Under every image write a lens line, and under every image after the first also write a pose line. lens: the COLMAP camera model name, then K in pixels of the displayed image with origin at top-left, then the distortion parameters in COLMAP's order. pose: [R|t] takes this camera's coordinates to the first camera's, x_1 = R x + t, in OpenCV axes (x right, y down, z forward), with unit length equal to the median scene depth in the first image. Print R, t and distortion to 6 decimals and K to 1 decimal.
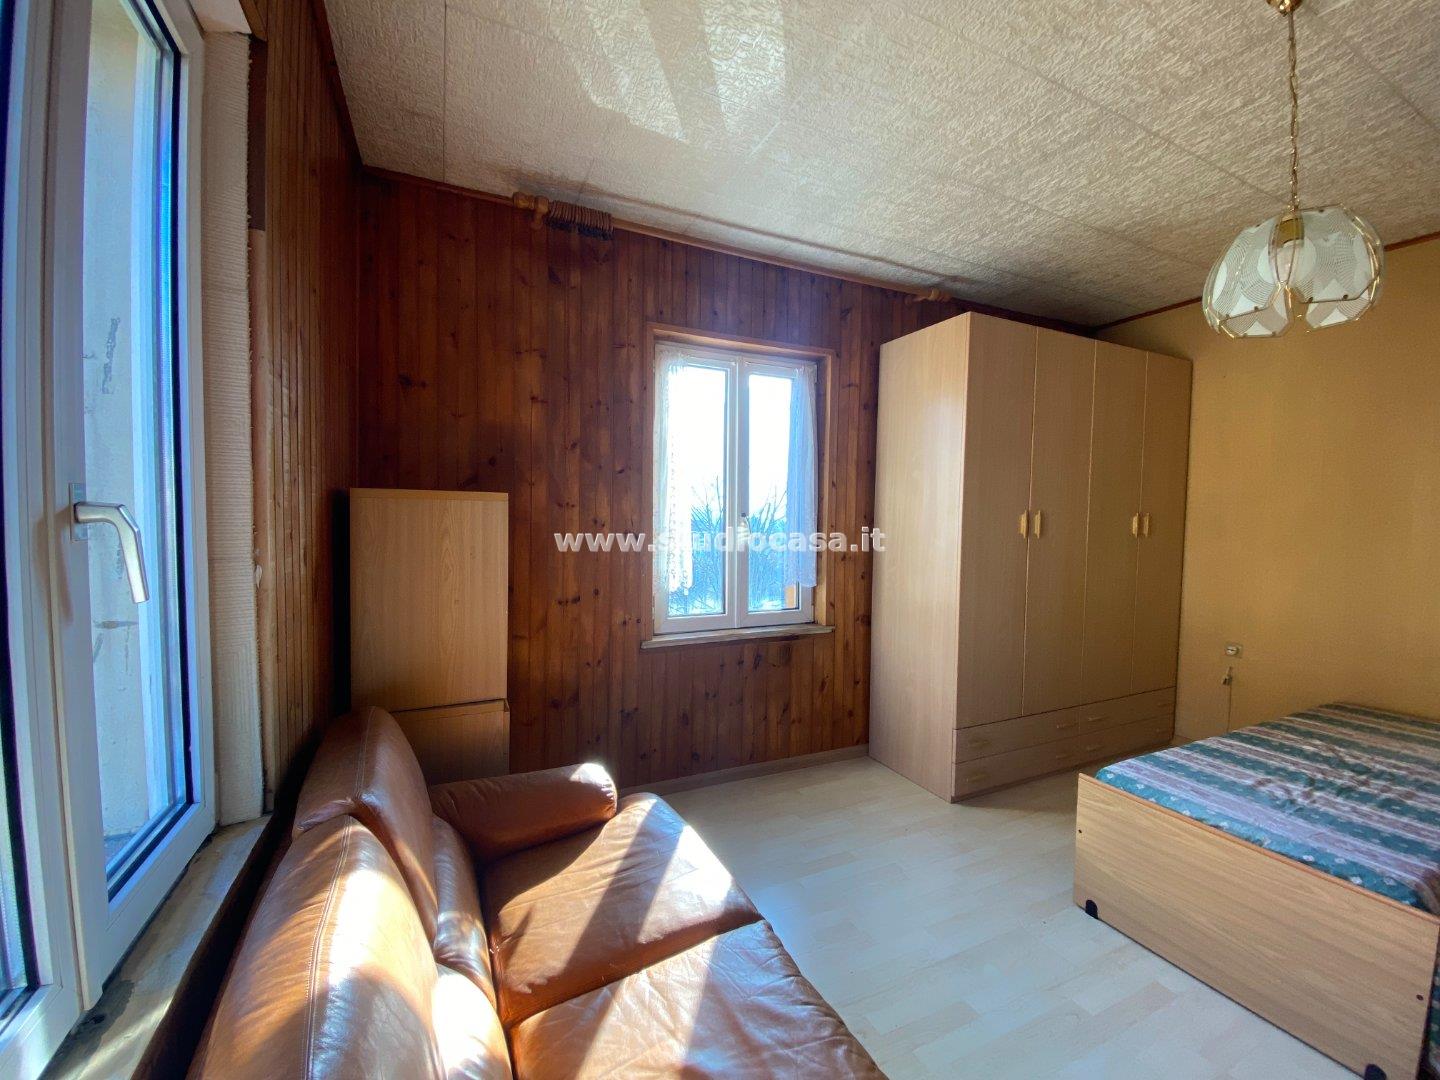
lens RADIAL K [[579.8, 0, 713.6], [0, 579.8, 534.7], [0, 0, 1]] dist [0.006050, -0.010339]
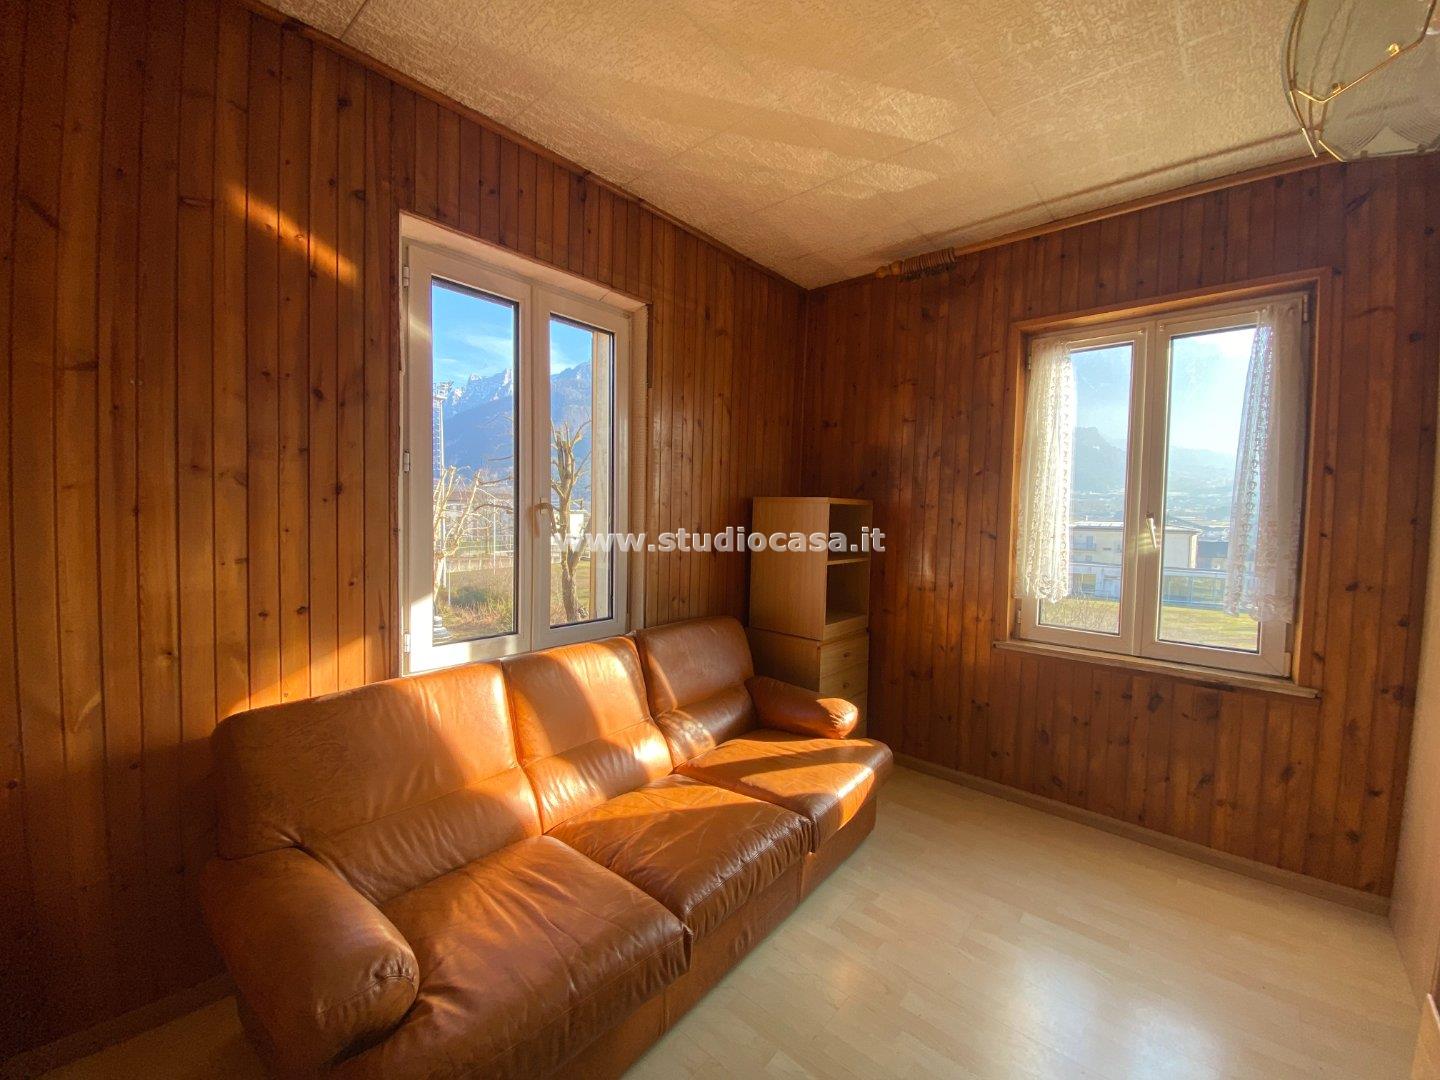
lens RADIAL K [[579.8, 0, 715.6], [0, 579.8, 535.8], [0, 0, 1]] dist [0.006050, -0.010339]
pose [[0.393889, 0.031340, -0.918623, 0.627690], [-0.050862, 0.998630, 0.012261, 0.015110], [0.917750, 0.041893, 0.394944, 0.144580]]
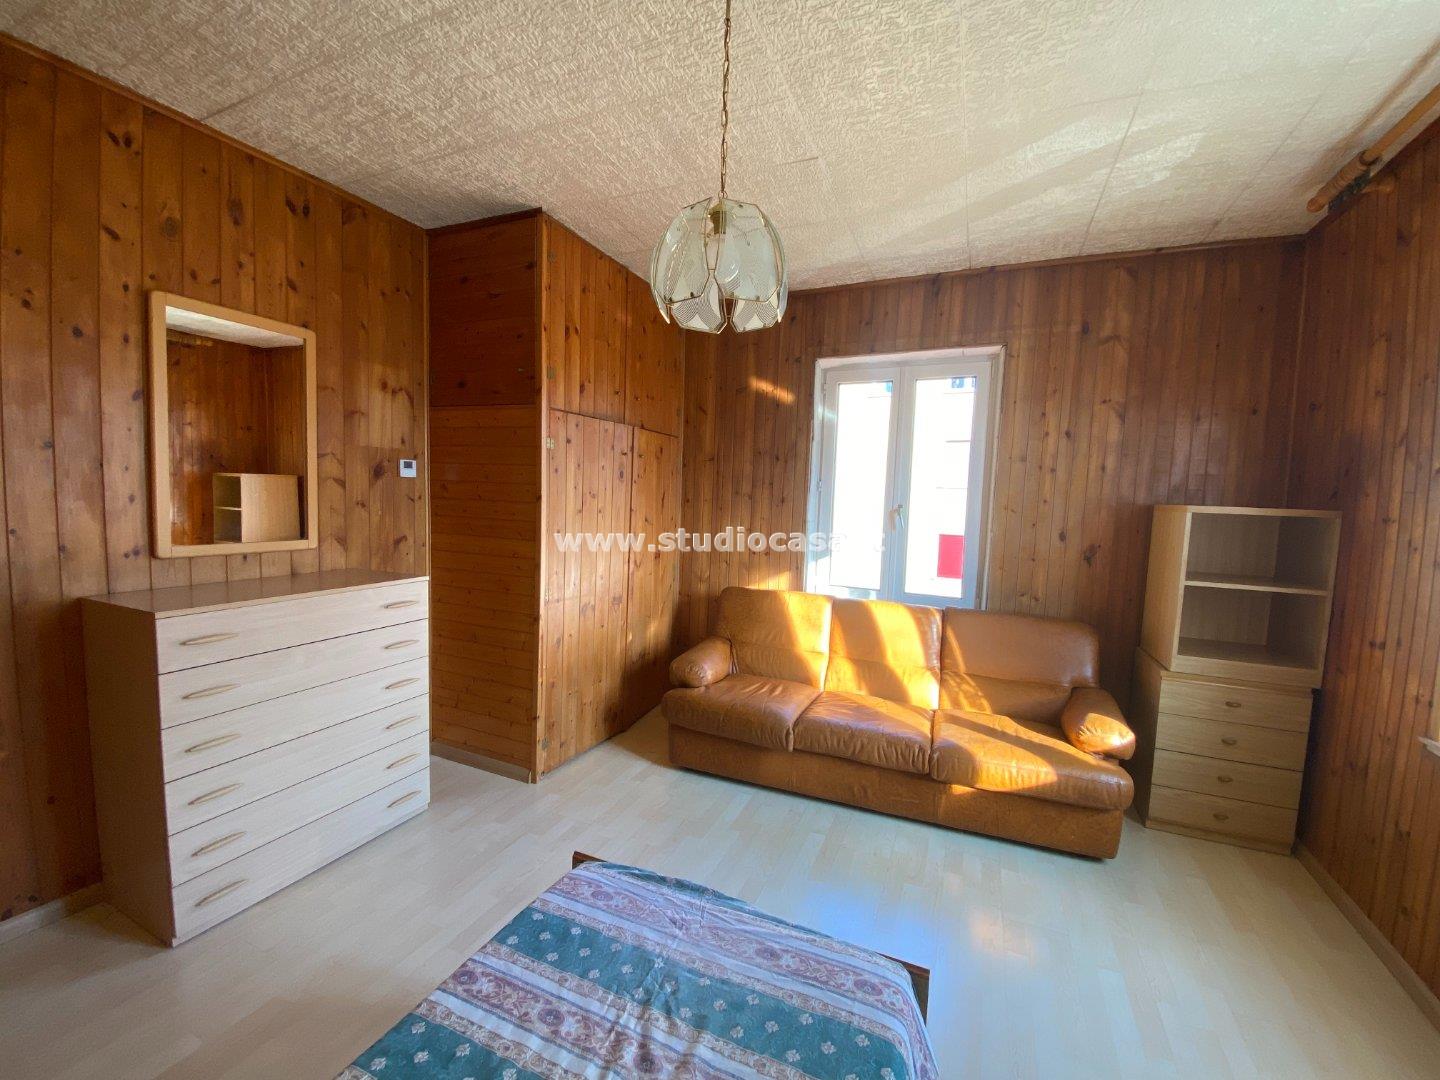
lens RADIAL K [[579.8, 0, 703.7], [0, 579.8, 541.8], [0, 0, 1]] dist [0.006050, -0.010339]
pose [[-0.766737, 0.005486, -0.641938, 0.902732], [-0.071405, 0.993030, 0.093772, -0.028366], [0.637978, 0.117736, -0.761001, 0.963407]]
